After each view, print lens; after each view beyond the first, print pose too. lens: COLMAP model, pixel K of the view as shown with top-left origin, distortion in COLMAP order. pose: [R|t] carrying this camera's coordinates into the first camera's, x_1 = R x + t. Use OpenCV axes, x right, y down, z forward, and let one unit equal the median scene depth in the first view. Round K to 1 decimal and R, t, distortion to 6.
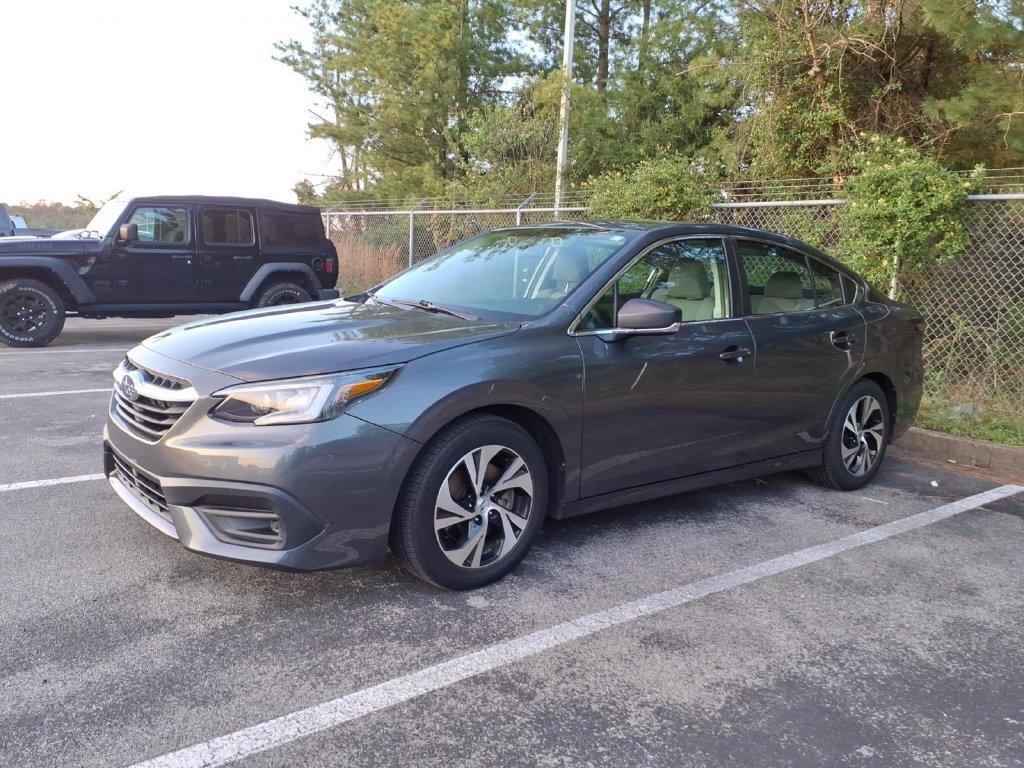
lens RADIAL K [[826.5, 0, 512.2], [0, 826.5, 378.6], [0, 0, 1]] dist [0.023974, -0.035670]
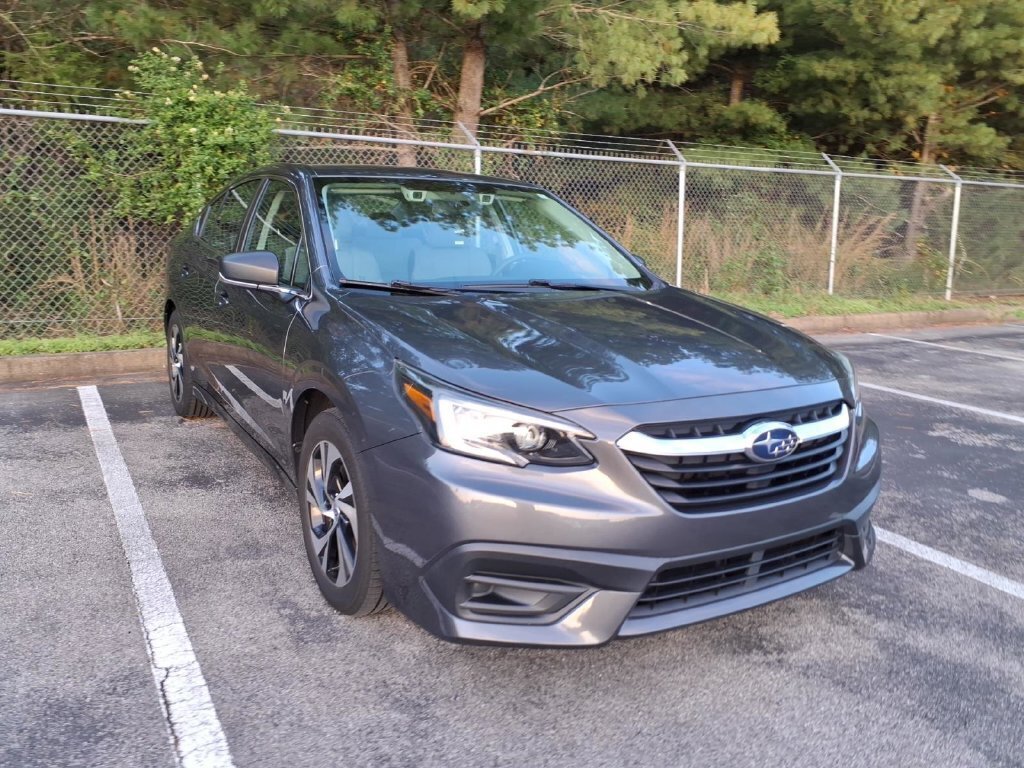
lens RADIAL K [[826.5, 0, 507.6], [0, 826.5, 381.7], [0, 0, 1]] dist [0.023974, -0.035670]
pose [[0.158832, -0.218988, 0.962713, -1.006630], [0.168784, 0.966760, 0.192062, -0.178710], [-0.972771, 0.131985, 0.190514, 0.918670]]
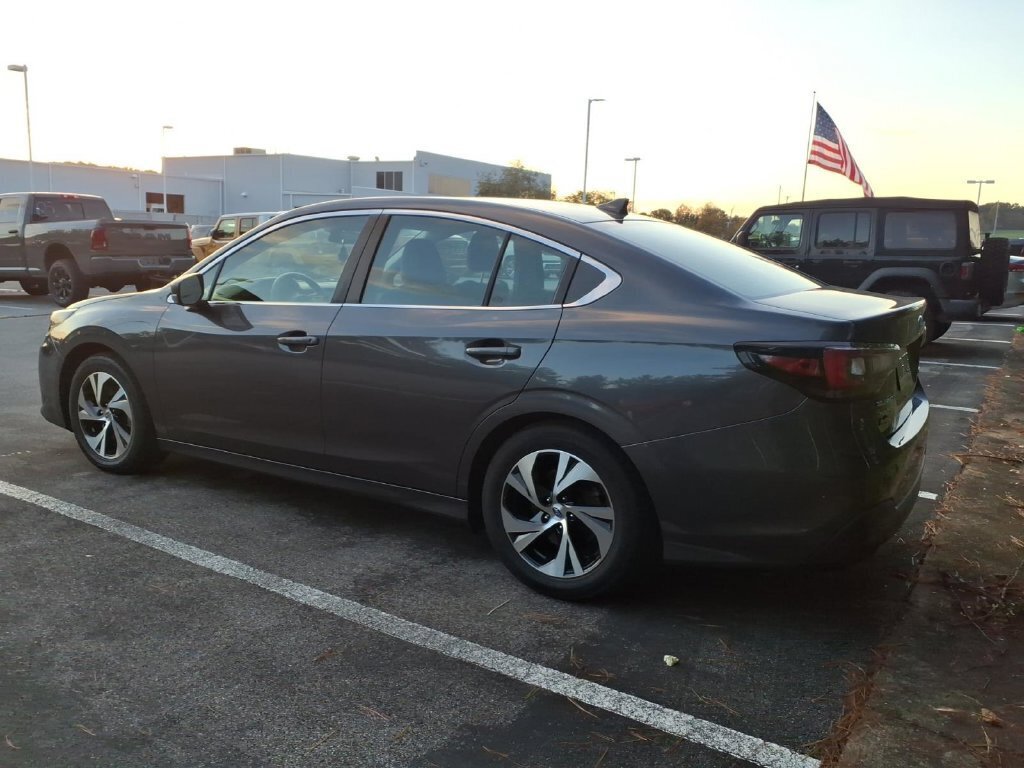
lens RADIAL K [[826.5, 0, 516.9], [0, 826.5, 382.1], [0, 0, 1]] dist [0.023974, -0.035670]
pose [[0.325244, 0.122957, -0.937602, 1.346251], [-0.139837, 0.986863, 0.080910, -0.102620], [0.935234, 0.104796, 0.338166, 1.029915]]
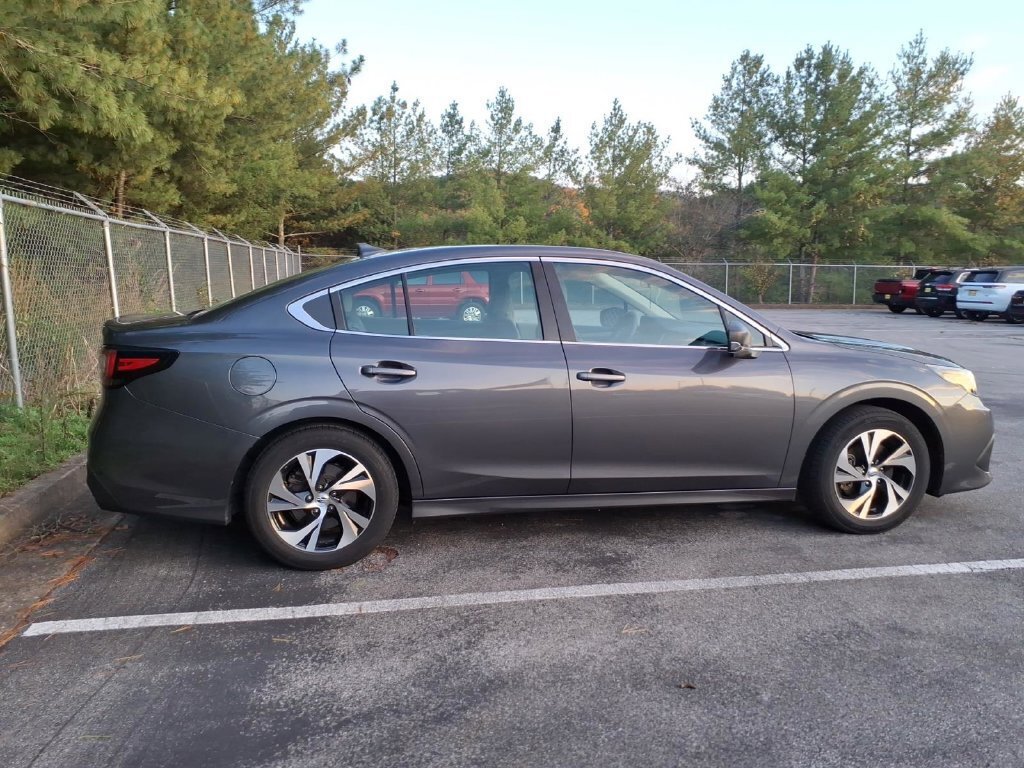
lens RADIAL K [[826.5, 0, 517.7], [0, 826.5, 382.3], [0, 0, 1]] dist [0.023974, -0.035670]
pose [[-0.878453, -0.089740, 0.469325, -0.446324], [0.071285, 0.946601, 0.314427, -0.478537], [-0.472481, 0.309665, -0.825148, 2.388693]]
